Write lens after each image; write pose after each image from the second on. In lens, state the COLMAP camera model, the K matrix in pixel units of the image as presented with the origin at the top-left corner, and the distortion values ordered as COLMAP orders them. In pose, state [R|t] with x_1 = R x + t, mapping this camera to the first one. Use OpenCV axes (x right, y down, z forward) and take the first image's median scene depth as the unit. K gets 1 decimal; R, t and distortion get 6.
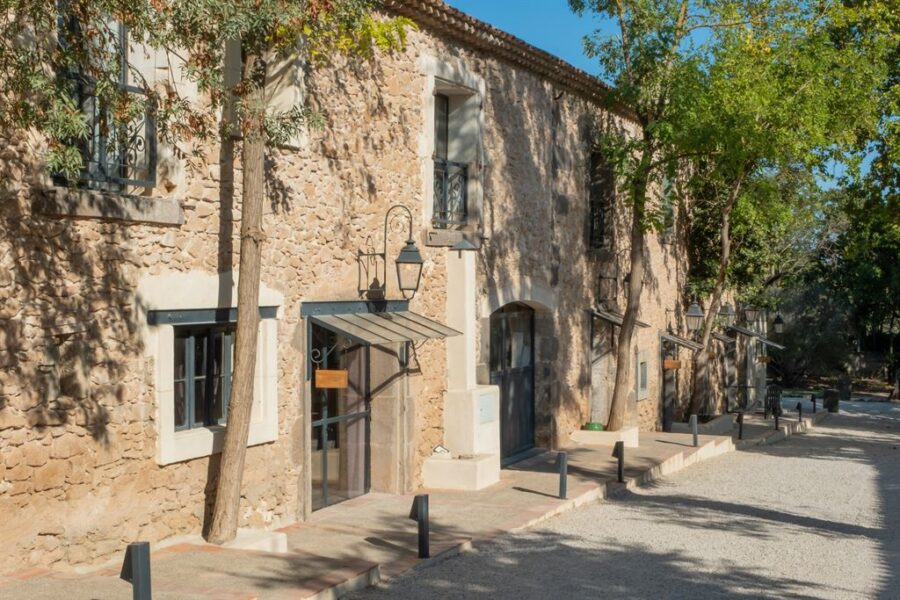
lens RADIAL K [[1438.3, 0, 449.9], [0, 1438.3, 296.1], [0, 0, 1]] dist [-0.001473, 0.000000]
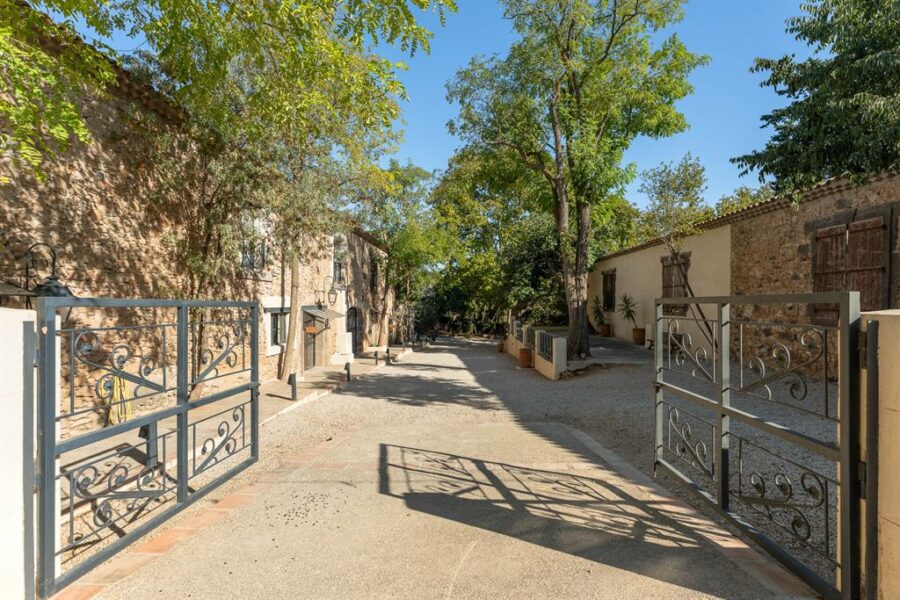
lens RADIAL K [[1438.3, 0, 450.0], [0, 1438.3, 301.4], [0, 0, 1]] dist [-0.001473, 0.000000]
pose [[0.845027, 0.007031, 0.534678, -1.491734], [0.000648, 0.999899, -0.014173, 0.038600], [-0.534724, 0.012323, 0.844937, -1.826411]]
